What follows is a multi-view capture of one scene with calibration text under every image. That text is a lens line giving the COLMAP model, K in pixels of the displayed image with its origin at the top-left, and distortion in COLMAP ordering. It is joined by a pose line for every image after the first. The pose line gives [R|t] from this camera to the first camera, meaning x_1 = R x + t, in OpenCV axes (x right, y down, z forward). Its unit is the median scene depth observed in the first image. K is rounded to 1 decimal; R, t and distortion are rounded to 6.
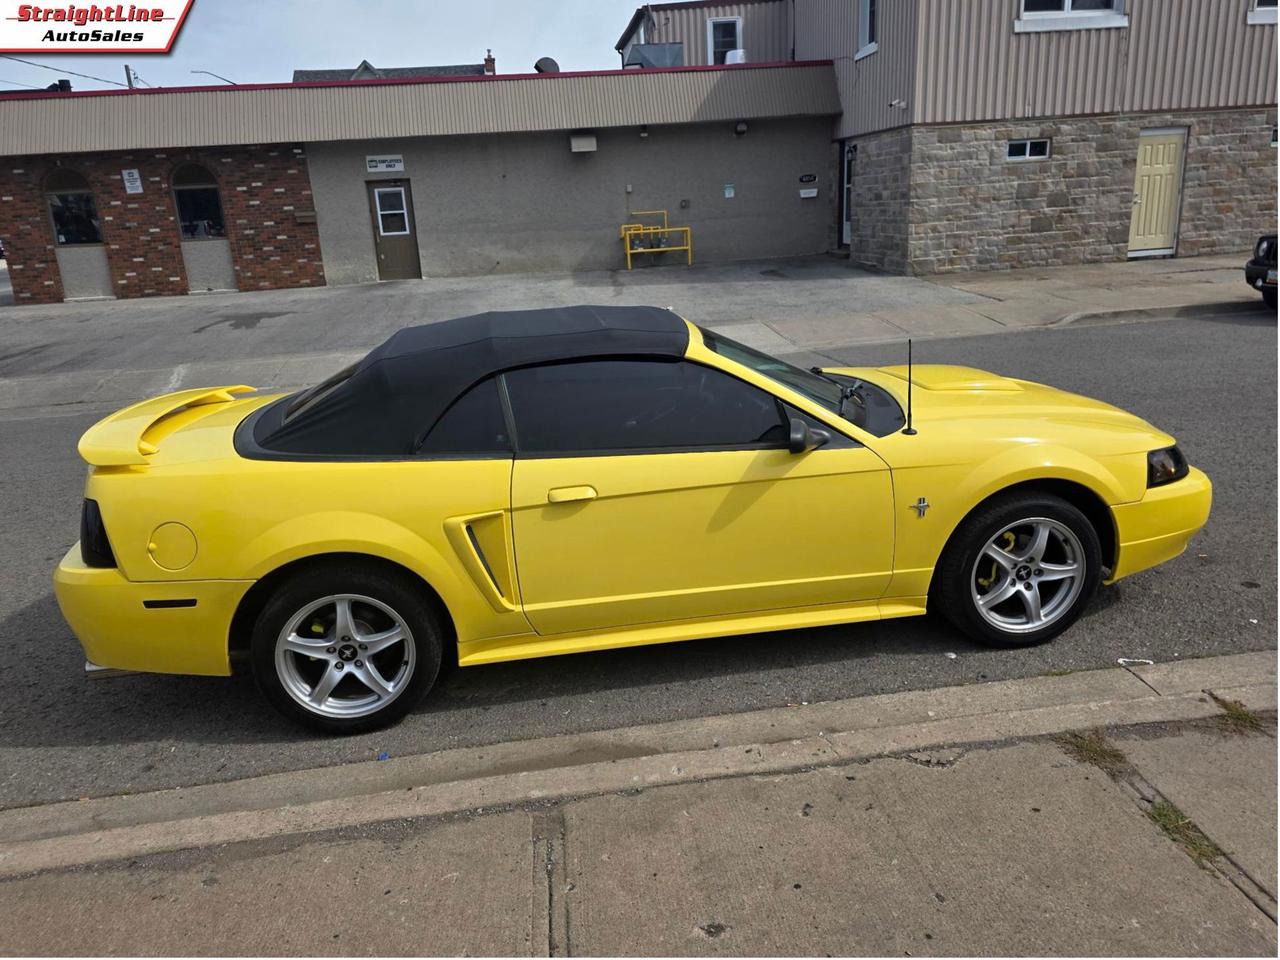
lens RADIAL K [[932.0, 0, 621.5], [0, 932.0, 441.4], [0, 0, 1]] dist [0.063072, -0.065033]
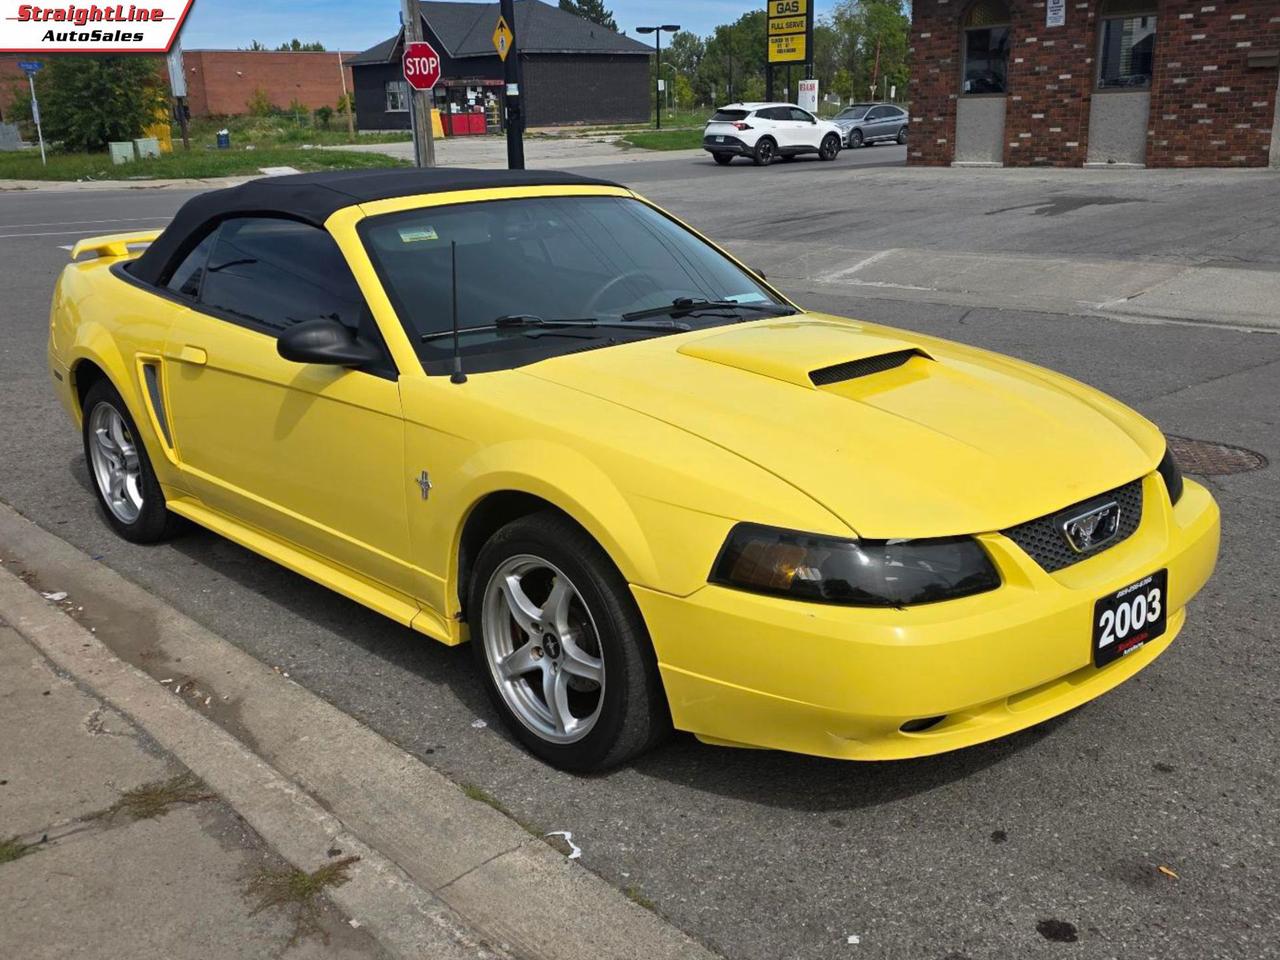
lens RADIAL K [[1309.2, 0, 587.1], [0, 1309.2, 489.1], [0, 0, 1]] dist [0.081343, -0.076781]
pose [[0.538303, 0.271806, -0.797716, 0.266818], [-0.208993, 0.960048, 0.186088, -0.030520], [0.816426, 0.066546, 0.573602, 0.124388]]
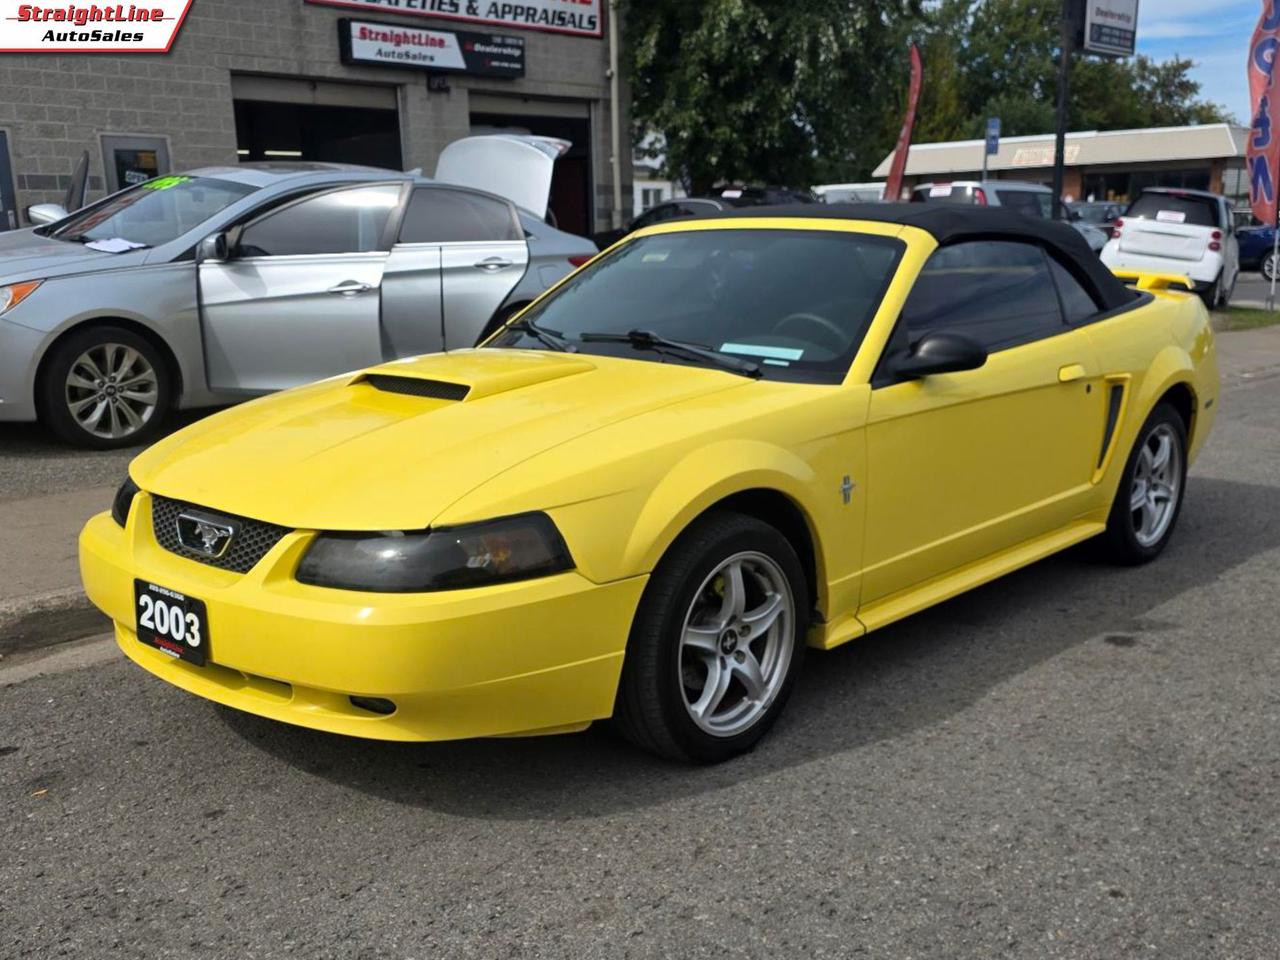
lens RADIAL K [[1280.5, 0, 614.1], [0, 1280.5, 557.0], [0, 0, 1]] dist [0.081218, -0.107209]
pose [[-0.779572, 0.222565, -0.585433, 0.220670], [-0.094396, 0.882300, 0.461124, -0.099287], [0.619158, 0.414743, -0.666807, 0.471158]]
